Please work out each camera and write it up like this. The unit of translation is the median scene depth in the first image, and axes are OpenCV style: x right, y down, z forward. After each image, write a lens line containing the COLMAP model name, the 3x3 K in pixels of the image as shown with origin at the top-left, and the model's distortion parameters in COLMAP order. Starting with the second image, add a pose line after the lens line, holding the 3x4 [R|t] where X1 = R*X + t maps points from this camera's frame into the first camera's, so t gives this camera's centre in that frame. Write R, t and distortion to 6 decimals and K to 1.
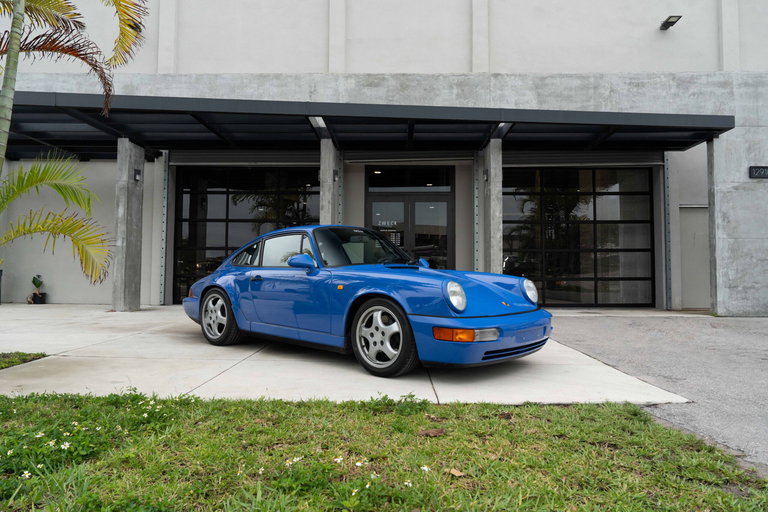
lens RADIAL K [[506.9, 0, 396.5], [0, 506.9, 256.0], [0, 0, 1]] dist [-0.047383, -0.000572]
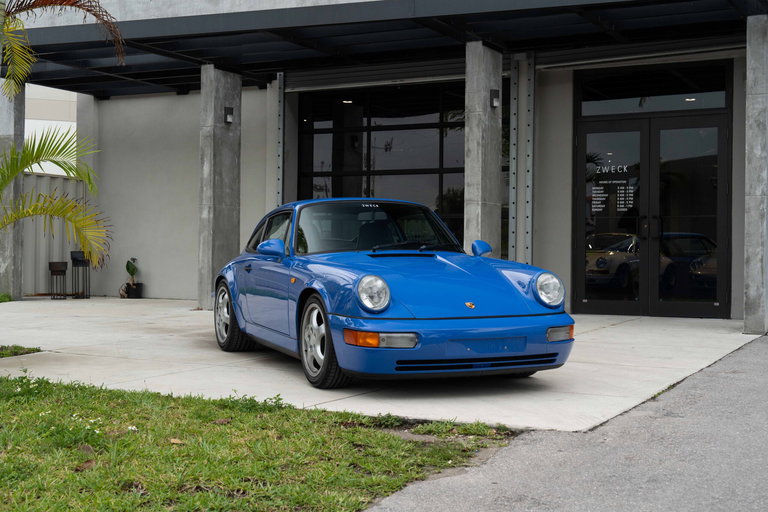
lens RADIAL K [[1049.1, 0, 384.0], [0, 1049.1, 256.0], [0, 0, 1]] dist [0.009671, 0.008822]
pose [[0.882193, 0.003670, -0.470873, 0.372466], [0.015481, 0.999203, 0.036792, -0.017423], [0.470633, -0.039747, 0.881433, -0.199819]]
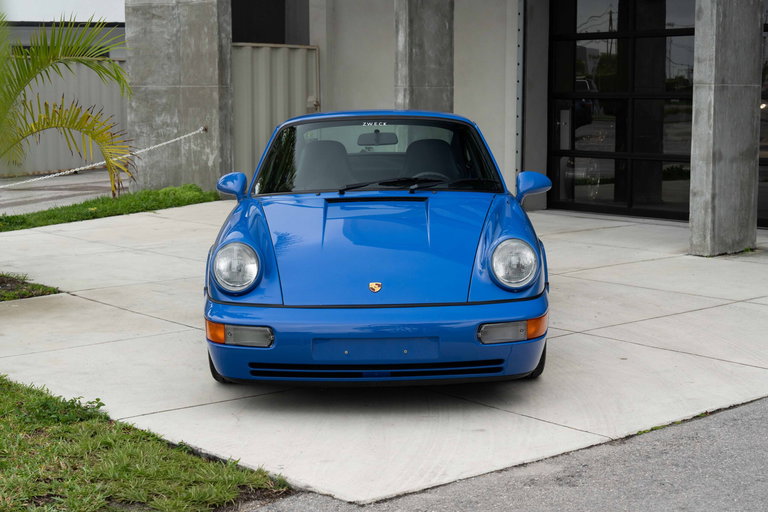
lens RADIAL K [[1320.4, 0, 384.0], [0, 1320.4, 256.0], [0, 0, 1]] dist [0.003305, 0.007946]
pose [[0.627222, 0.085467, -0.774137, 0.578332], [0.039441, 0.989200, 0.141166, -0.060274], [0.777842, -0.119075, 0.617077, 0.061220]]
